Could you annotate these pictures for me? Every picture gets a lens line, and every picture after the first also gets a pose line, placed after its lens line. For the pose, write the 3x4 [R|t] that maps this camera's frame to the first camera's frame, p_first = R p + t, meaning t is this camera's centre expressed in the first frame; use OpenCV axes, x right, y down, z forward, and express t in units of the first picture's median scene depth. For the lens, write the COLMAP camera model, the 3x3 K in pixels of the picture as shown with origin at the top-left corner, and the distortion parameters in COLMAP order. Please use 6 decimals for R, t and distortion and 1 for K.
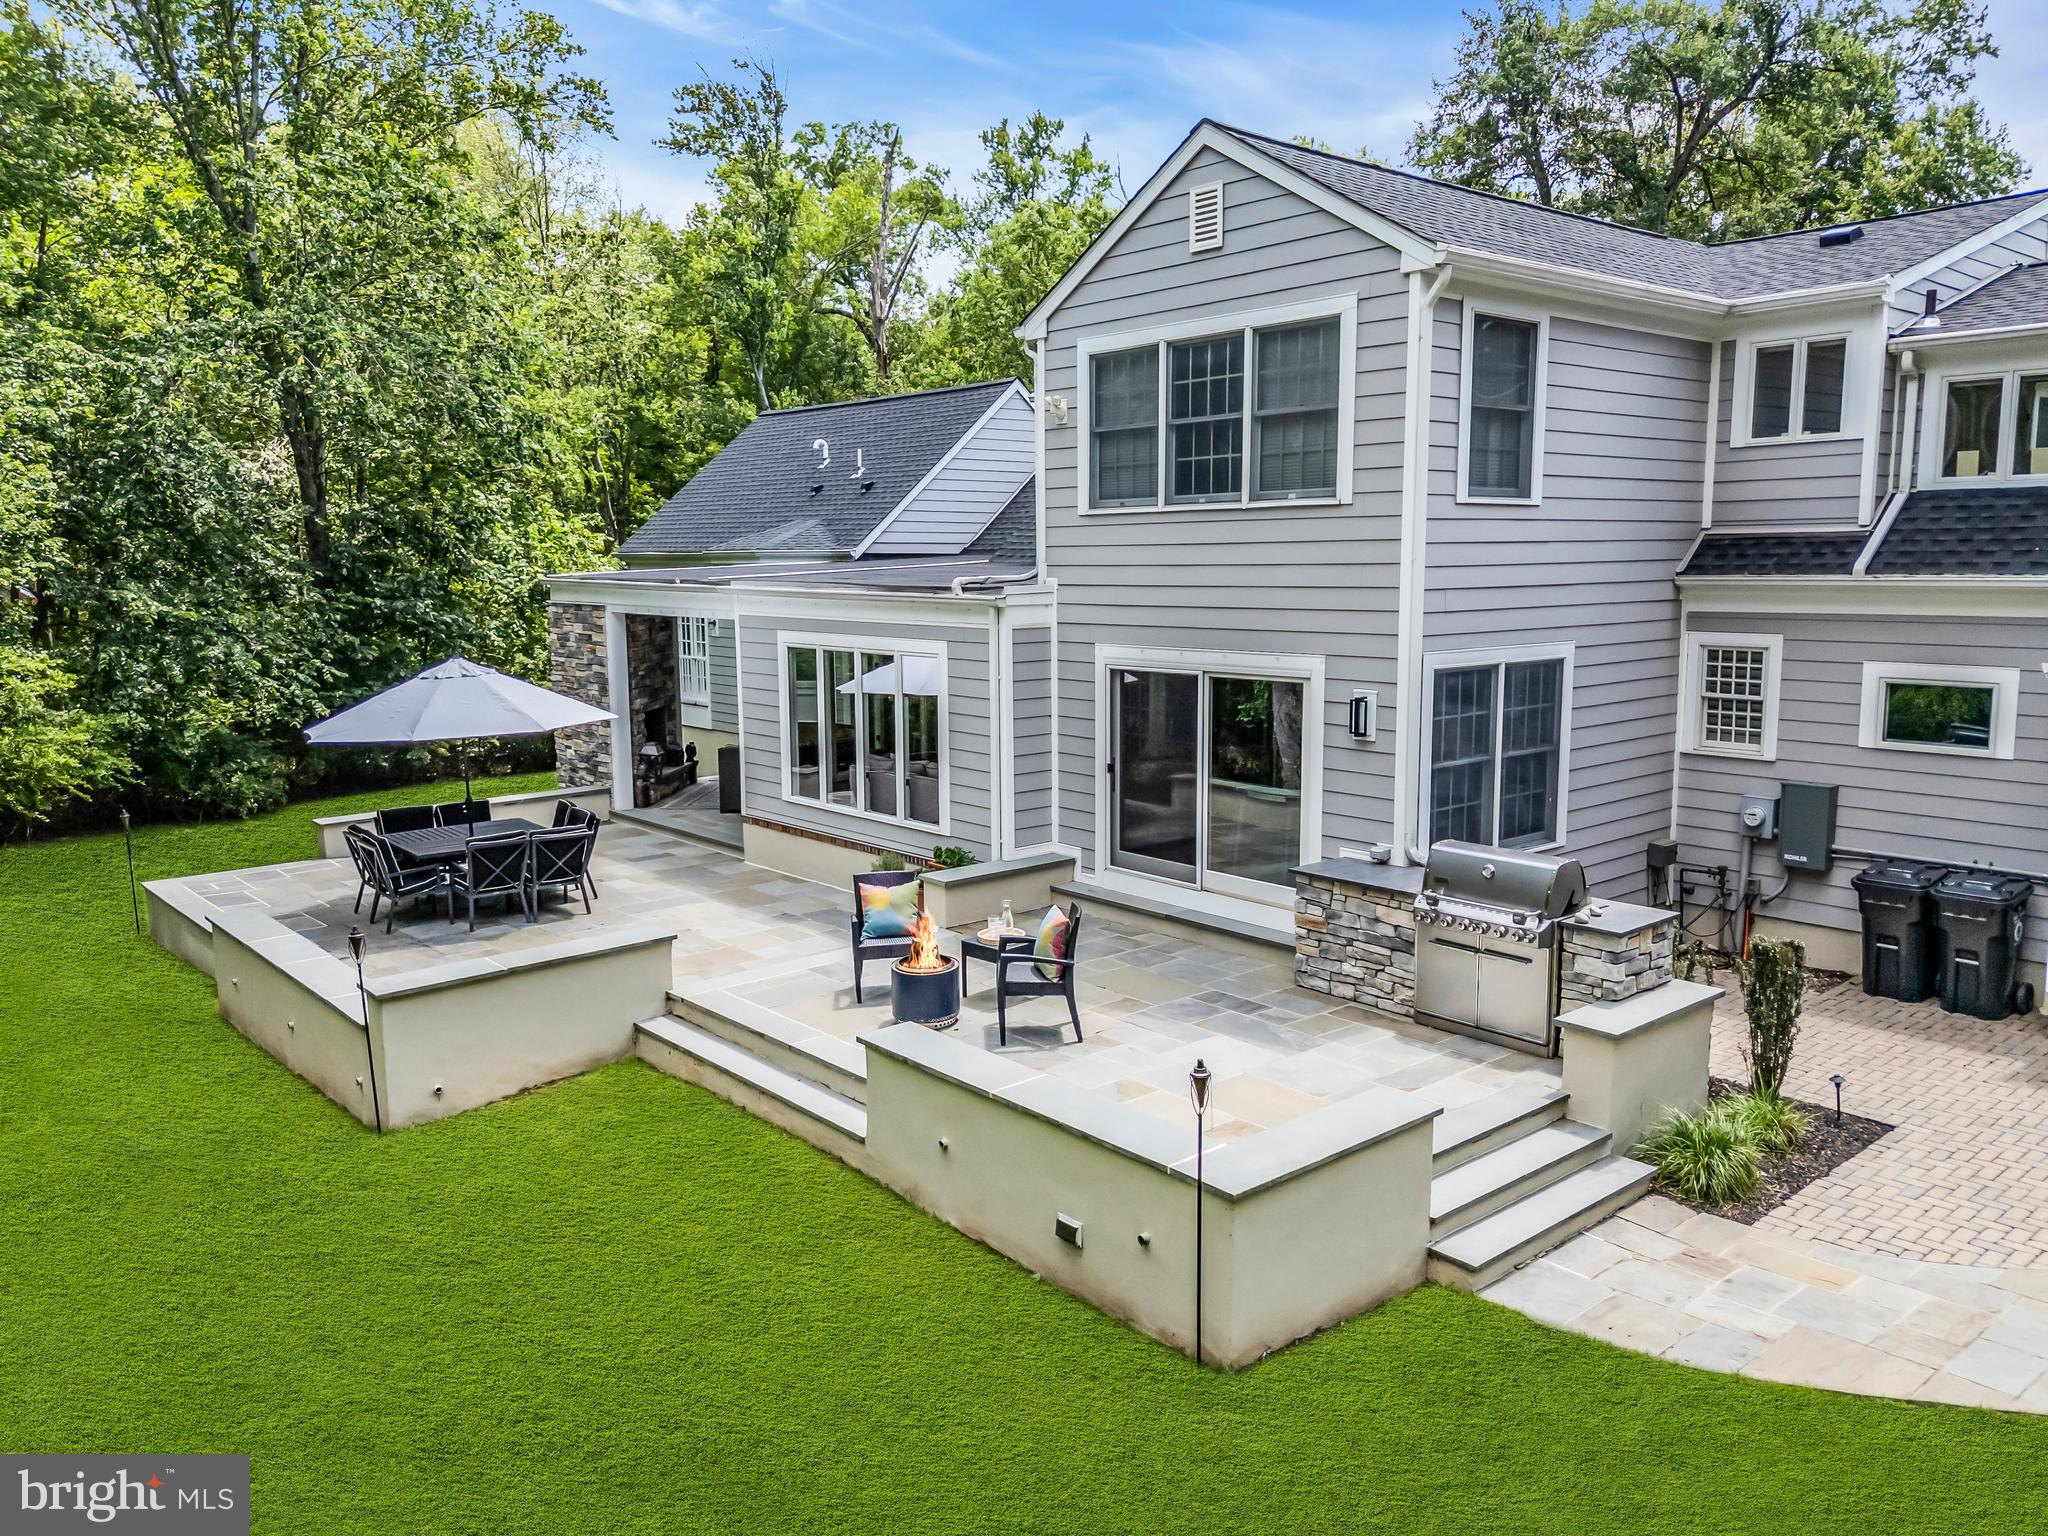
lens RADIAL K [[1525.1, 0, 1018.2], [0, 1525.1, 774.0], [0, 0, 1]] dist [0.021816, -0.007104]
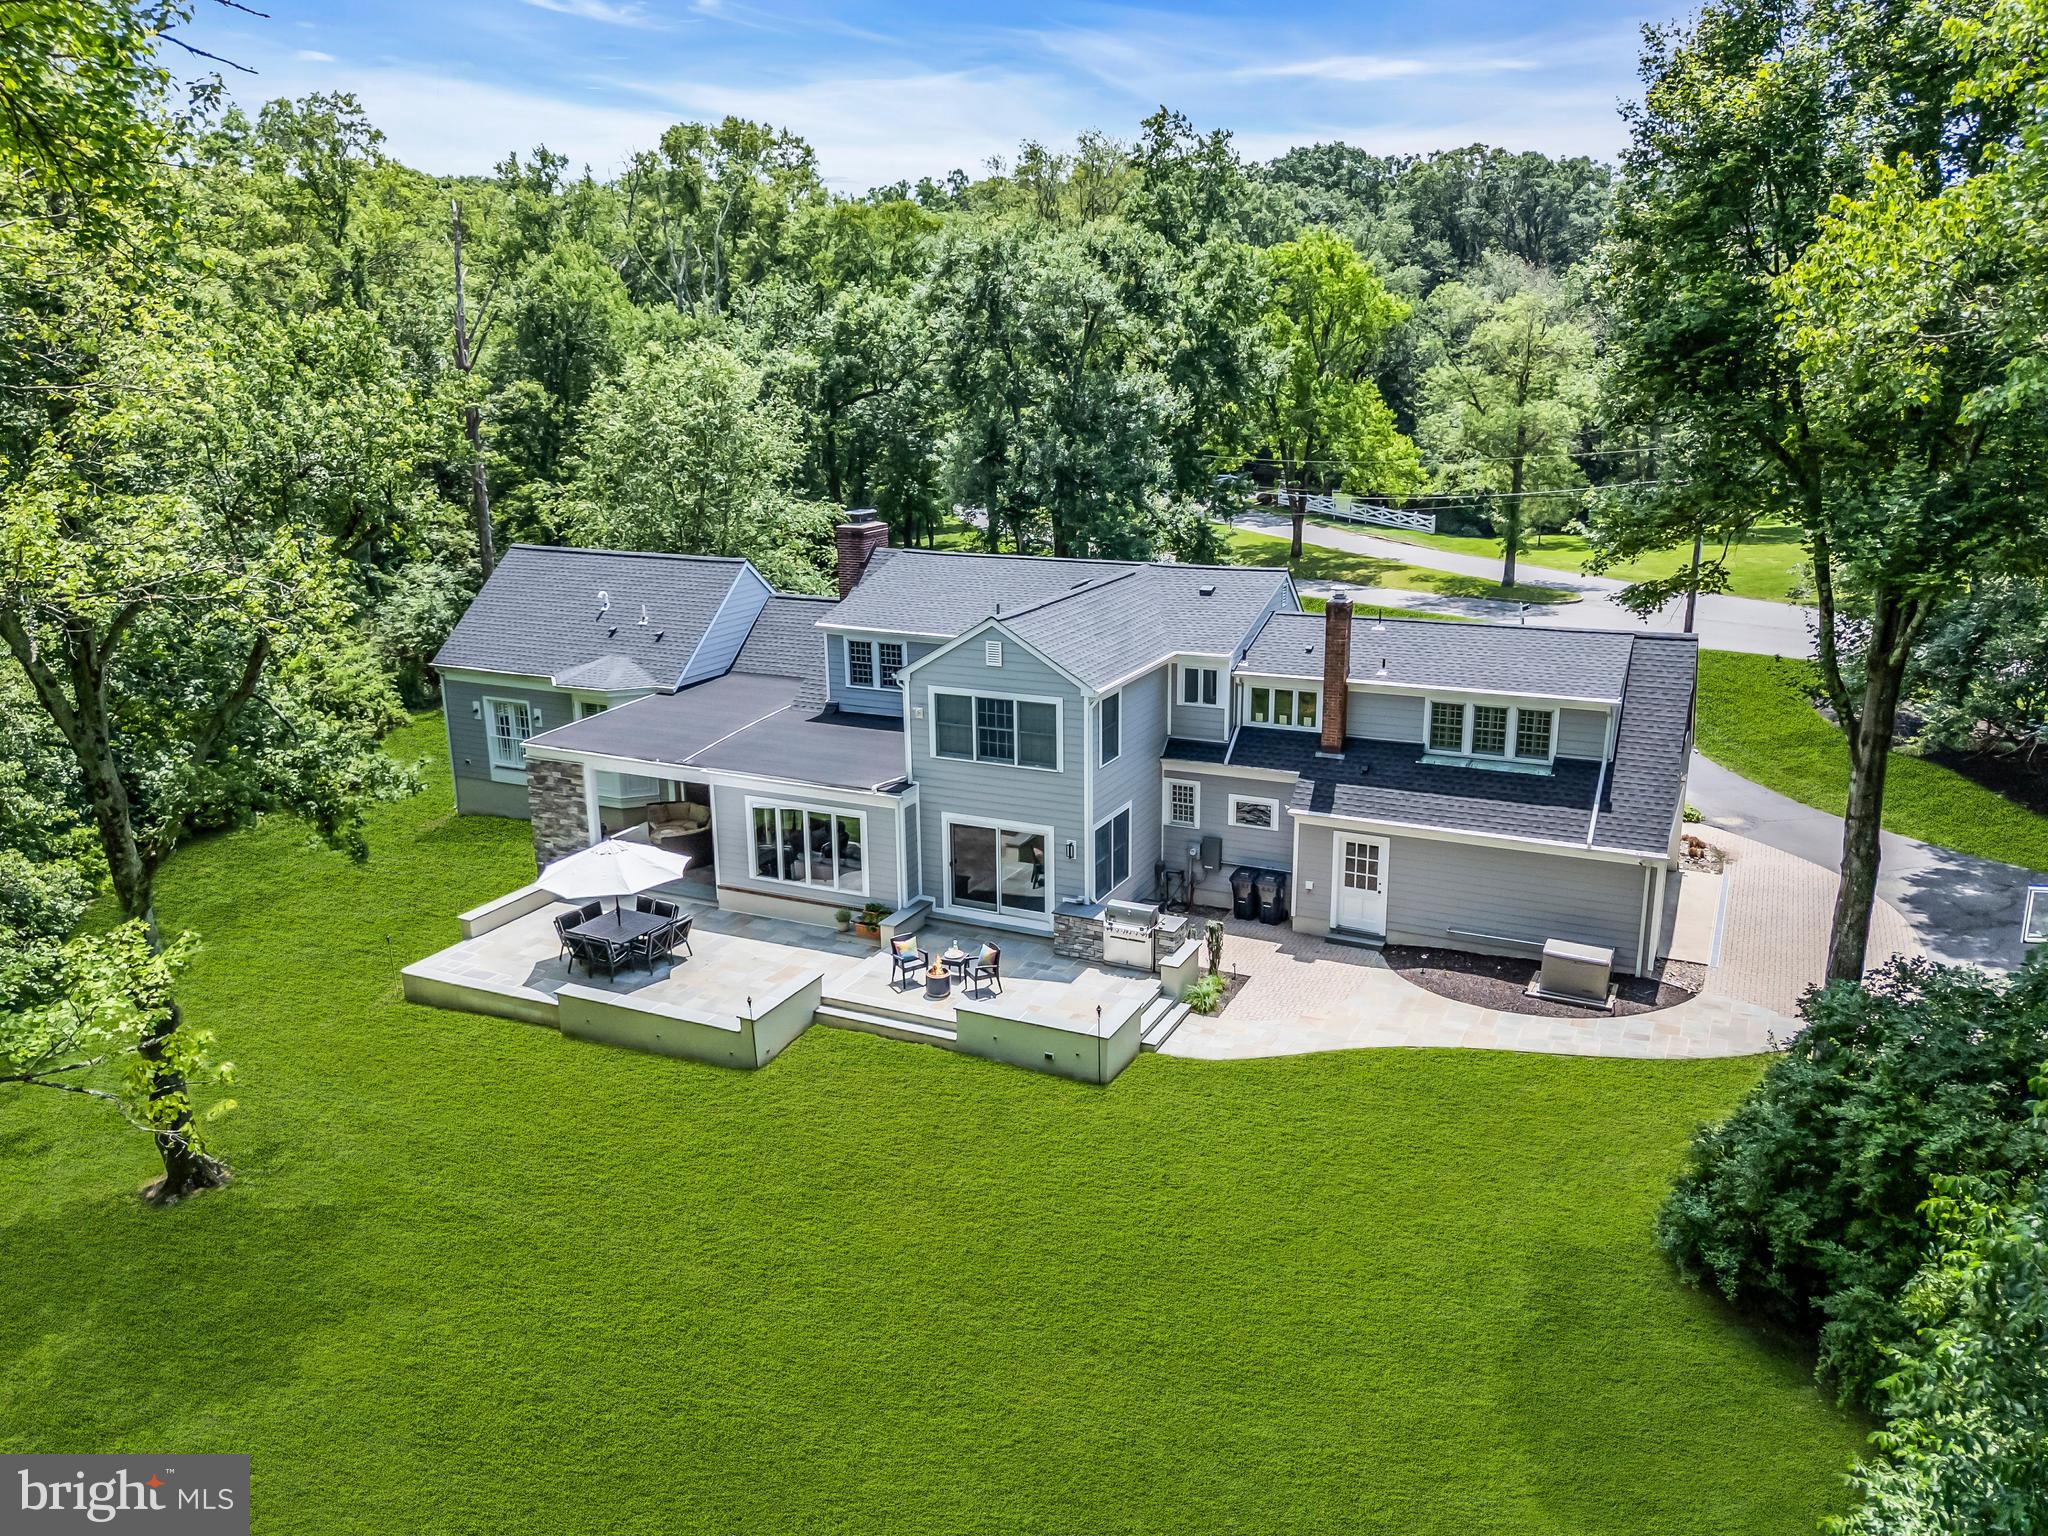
lens RADIAL K [[1525.1, 0, 1028.5], [0, 1525.1, 764.9], [0, 0, 1]] dist [0.021816, -0.007104]
pose [[0.914116, -0.108212, 0.390747, -0.809904], [0.062123, 0.989728, 0.128762, -0.500192], [-0.400666, -0.093429, 0.911448, -1.289682]]
